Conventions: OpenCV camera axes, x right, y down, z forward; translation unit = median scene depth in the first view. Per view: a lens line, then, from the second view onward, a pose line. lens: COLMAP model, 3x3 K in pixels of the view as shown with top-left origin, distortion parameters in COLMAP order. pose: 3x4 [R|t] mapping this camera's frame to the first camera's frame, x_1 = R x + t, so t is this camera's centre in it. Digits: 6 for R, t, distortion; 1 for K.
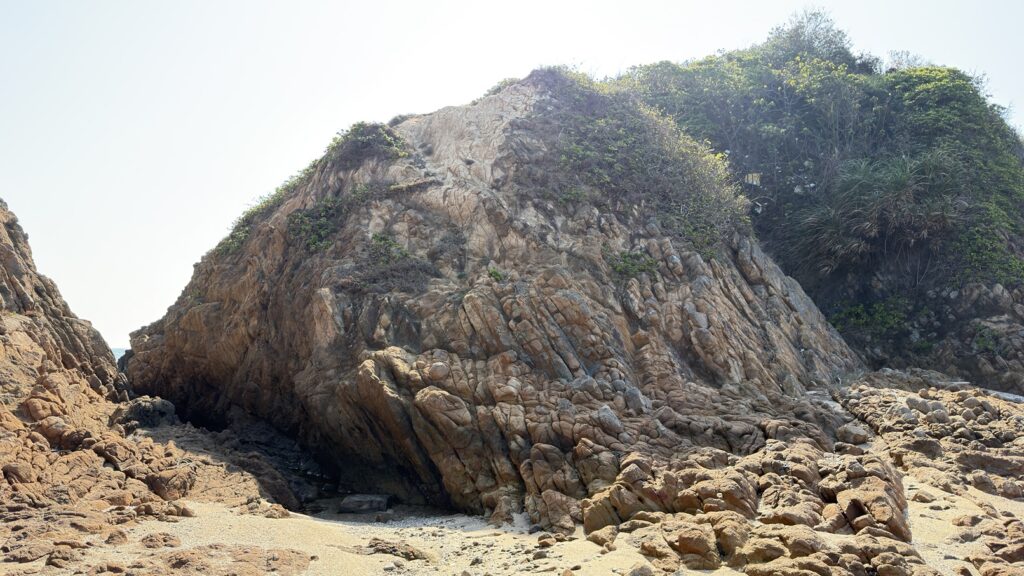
lens RADIAL K [[713.6, 0, 512.0], [0, 713.6, 288.0], [0, 0, 1]] dist [0.105357, -0.154427]
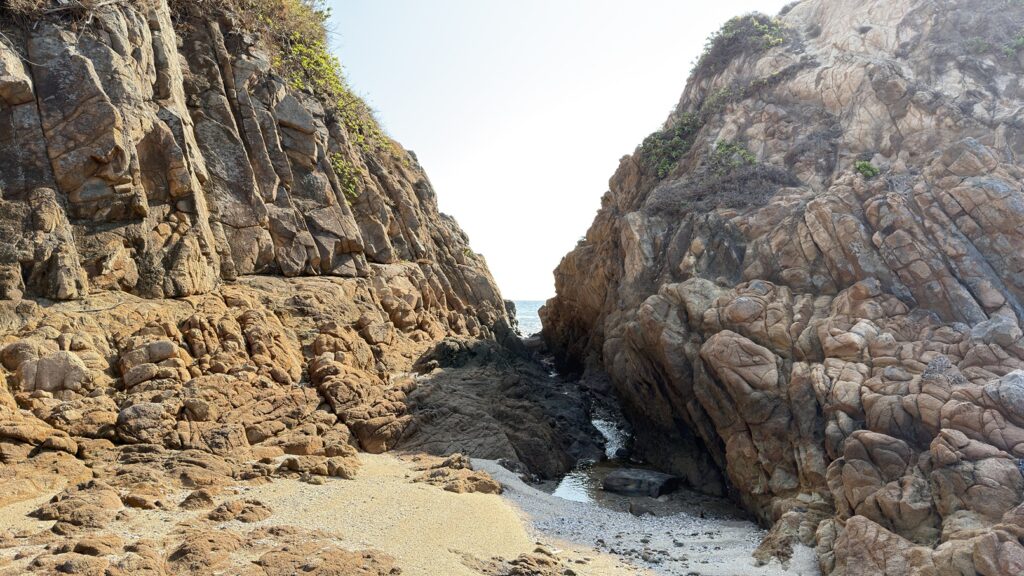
lens RADIAL K [[713.6, 0, 512.0], [0, 713.6, 288.0], [0, 0, 1]] dist [0.105357, -0.154427]
pose [[0.815585, -0.018496, -0.578341, 0.105285], [0.057233, 0.997166, 0.048820, 0.043417], [0.575799, -0.072917, 0.814333, 0.272913]]
